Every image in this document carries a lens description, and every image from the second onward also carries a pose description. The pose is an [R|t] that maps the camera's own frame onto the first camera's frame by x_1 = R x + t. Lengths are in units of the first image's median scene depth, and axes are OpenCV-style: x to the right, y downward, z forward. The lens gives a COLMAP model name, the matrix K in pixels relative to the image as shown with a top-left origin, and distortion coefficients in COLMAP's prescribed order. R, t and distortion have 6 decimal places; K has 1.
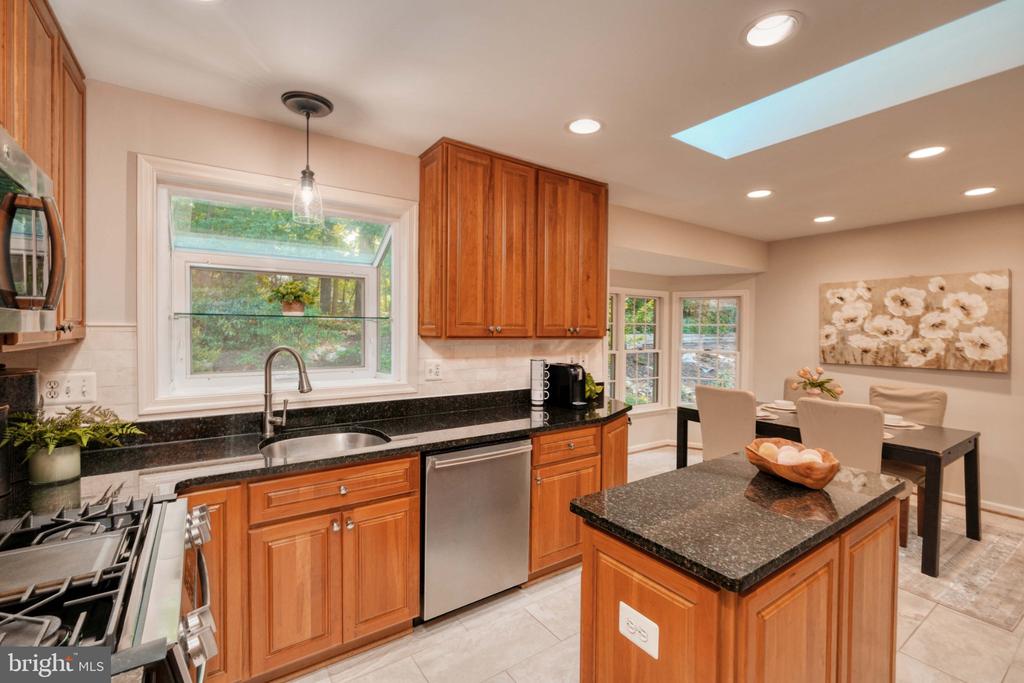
lens RADIAL K [[448.7, 0, 509.8], [0, 448.7, 336.2], [0, 0, 1]] dist [0.001114, -0.000363]
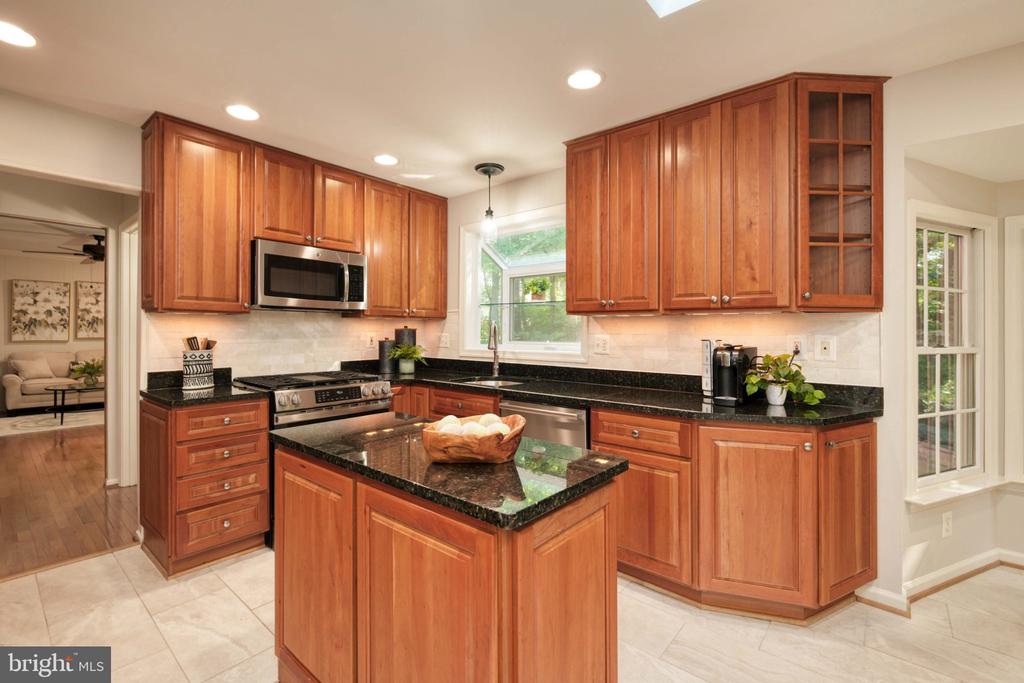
lens RADIAL K [[448.7, 0, 511.3], [0, 448.7, 328.5], [0, 0, 1]] dist [0.001114, -0.000363]
pose [[0.269245, -0.010906, -0.963010, 0.817004], [-0.017003, 0.999726, -0.016076, 0.056467], [0.962922, 0.020702, 0.268986, 0.488803]]
